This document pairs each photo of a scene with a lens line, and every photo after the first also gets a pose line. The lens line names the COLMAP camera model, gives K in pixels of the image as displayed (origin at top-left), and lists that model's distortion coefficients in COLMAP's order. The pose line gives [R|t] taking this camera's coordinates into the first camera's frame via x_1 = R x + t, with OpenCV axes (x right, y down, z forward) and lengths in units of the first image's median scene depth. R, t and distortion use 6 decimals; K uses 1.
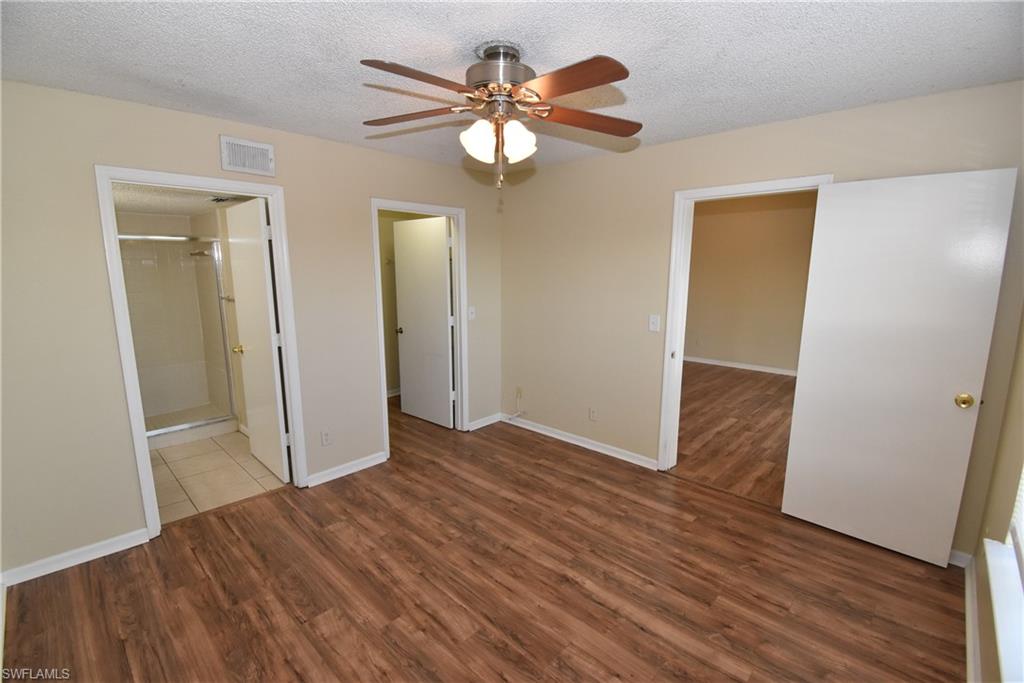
lens RADIAL K [[450.5, 0, 512.9], [0, 450.5, 342.9], [0, 0, 1]] dist [0.023969, -0.028392]
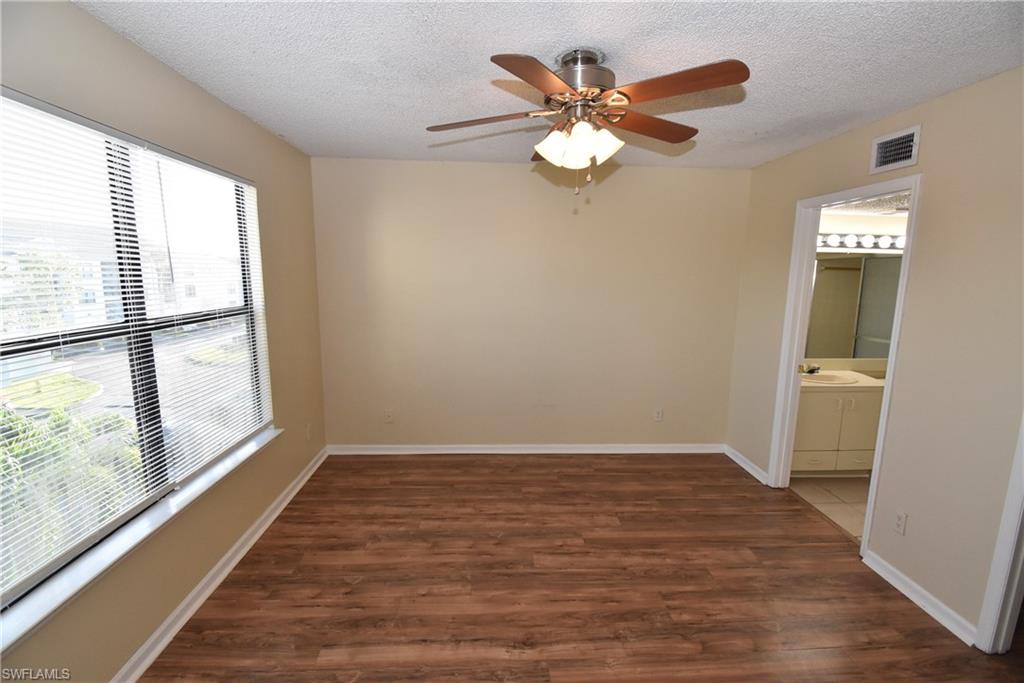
lens RADIAL K [[450.5, 0, 512.9], [0, 450.5, 342.9], [0, 0, 1]] dist [0.023969, -0.028392]
pose [[-0.691082, 0.097917, -0.716113, 0.730425], [-0.133445, 0.956462, 0.259562, -0.240739], [0.710351, 0.274940, -0.647928, 1.470431]]
